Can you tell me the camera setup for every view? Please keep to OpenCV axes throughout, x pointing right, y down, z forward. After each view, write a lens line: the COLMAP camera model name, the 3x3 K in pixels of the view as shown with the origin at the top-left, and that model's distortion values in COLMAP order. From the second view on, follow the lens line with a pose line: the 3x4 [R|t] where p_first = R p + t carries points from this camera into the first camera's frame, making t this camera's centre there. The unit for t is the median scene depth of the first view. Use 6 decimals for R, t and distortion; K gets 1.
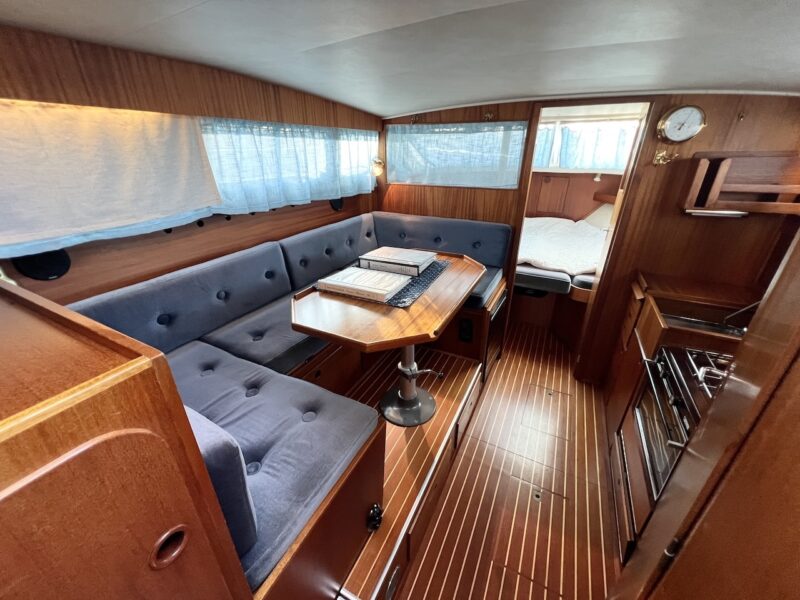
lens RADIAL K [[321.6, 0, 400.0], [0, 321.6, 300.0], [0, 0, 1]] dist [-0.001270, -0.000104]
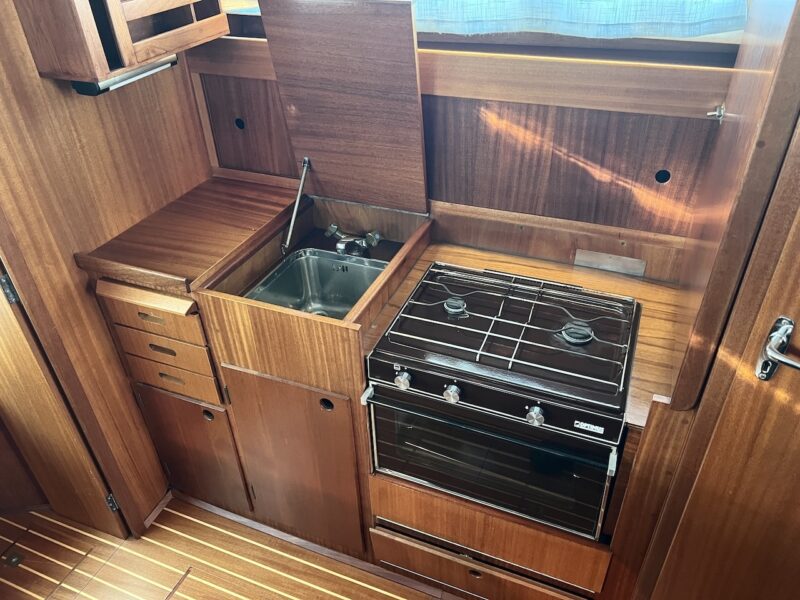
lens RADIAL K [[605.9, 0, 400.0], [0, 605.9, 300.0], [0, 0, 1]] dist [0.064272, -0.089188]
pose [[-0.081531, -0.573052, 0.815454, 0.102977], [0.447765, 0.709900, 0.543643, -0.338920], [-0.890426, 0.409456, 0.198714, 0.640372]]
